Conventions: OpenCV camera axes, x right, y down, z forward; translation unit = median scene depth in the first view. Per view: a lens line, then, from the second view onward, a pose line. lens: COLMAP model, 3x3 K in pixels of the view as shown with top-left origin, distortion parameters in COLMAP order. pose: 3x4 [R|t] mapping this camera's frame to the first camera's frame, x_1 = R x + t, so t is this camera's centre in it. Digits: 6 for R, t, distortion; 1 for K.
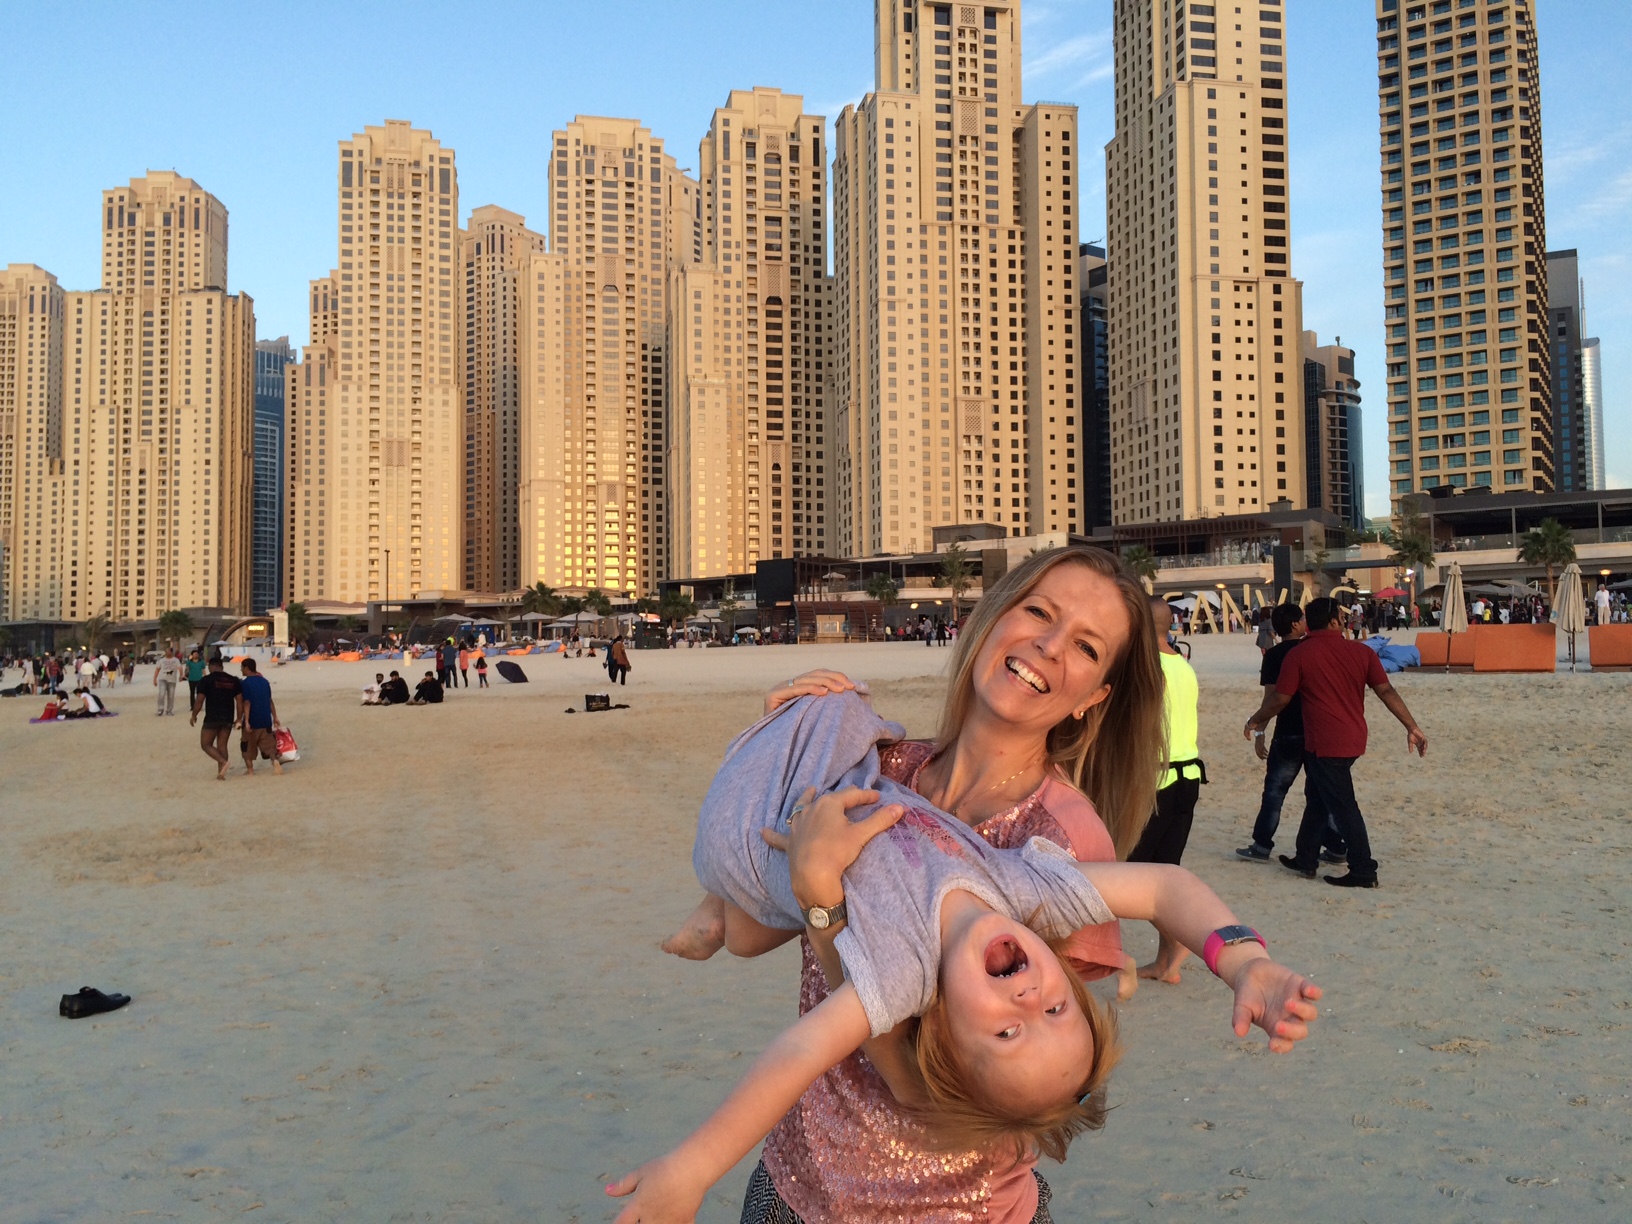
lens RADIAL K [[1447.6, 0, 806.3], [0, 1447.6, 623.5], [0, 0, 1]] dist [0.084632, -0.097982]
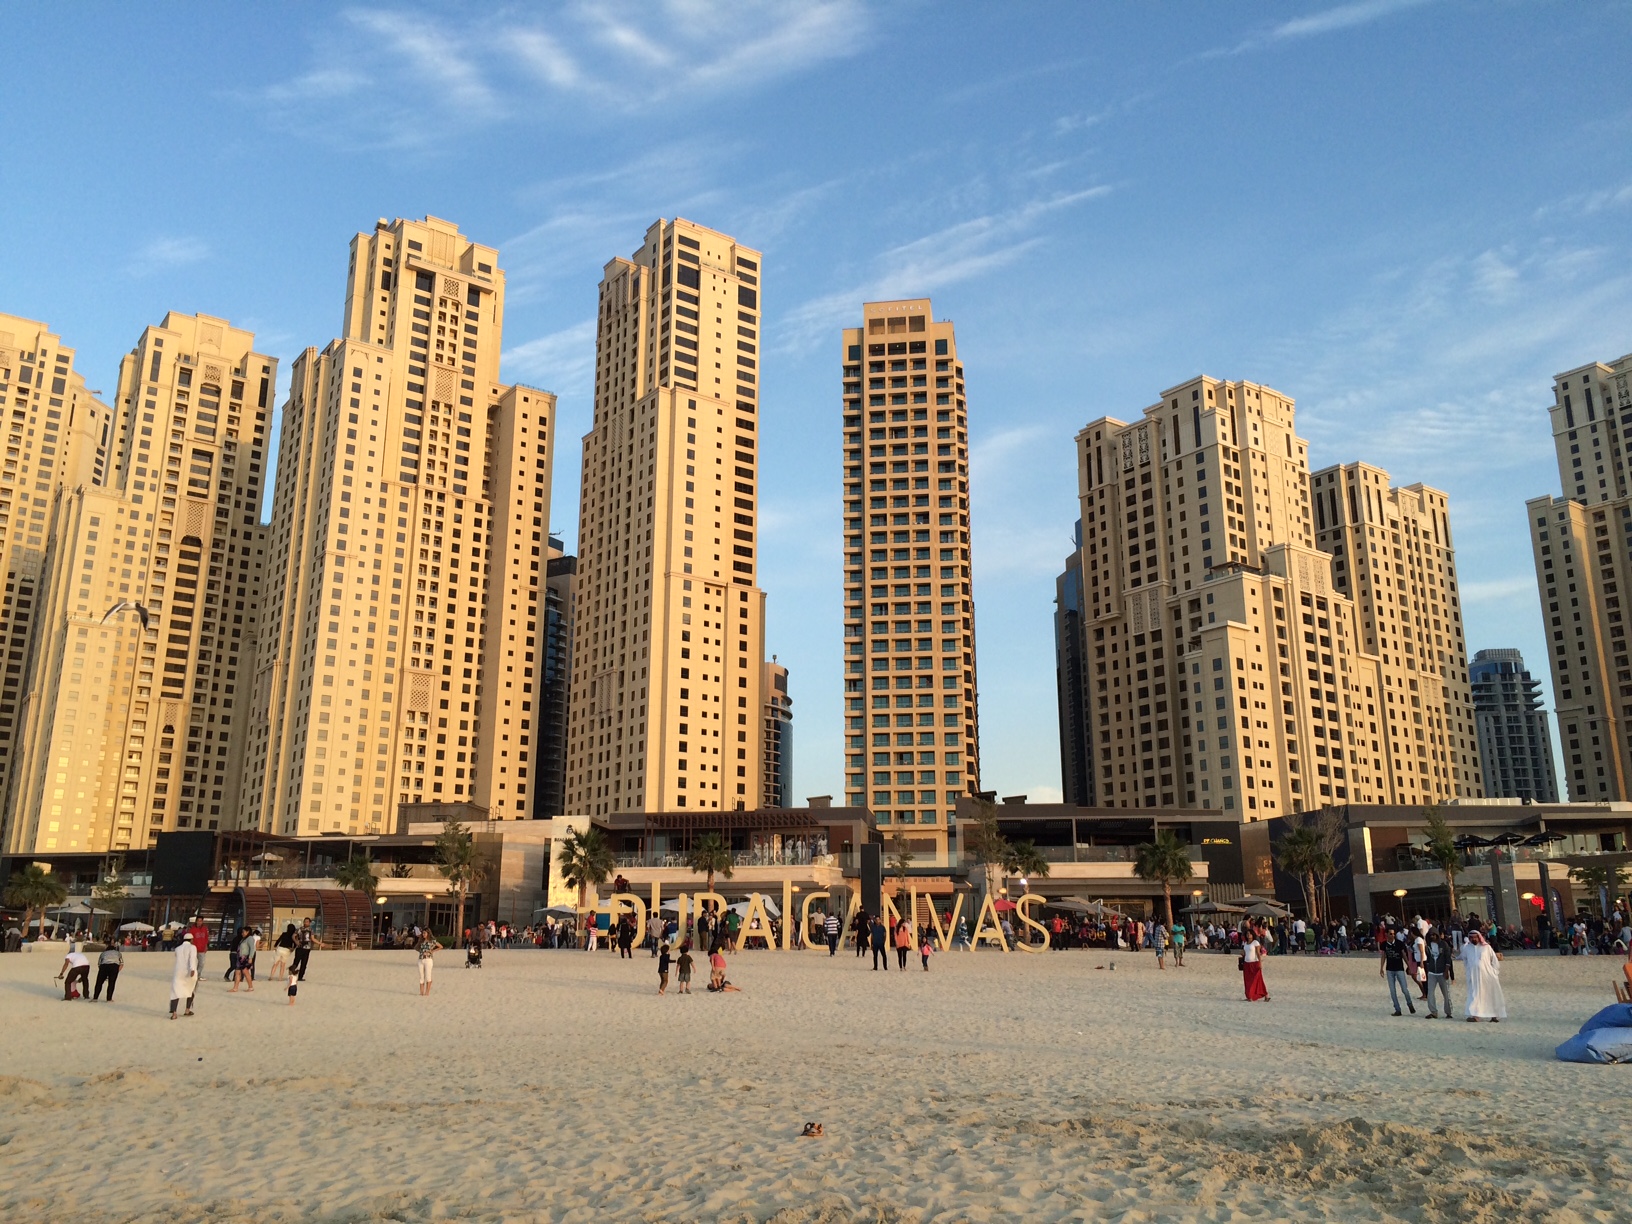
lens RADIAL K [[1447.6, 0, 839.9], [0, 1447.6, 611.1], [0, 0, 1]] dist [0.084632, -0.097982]
pose [[0.910668, 0.120953, 0.395036, -0.018718], [-0.034121, 0.974937, -0.219851, 0.000386], [-0.411727, 0.186732, 0.891971, 0.102475]]
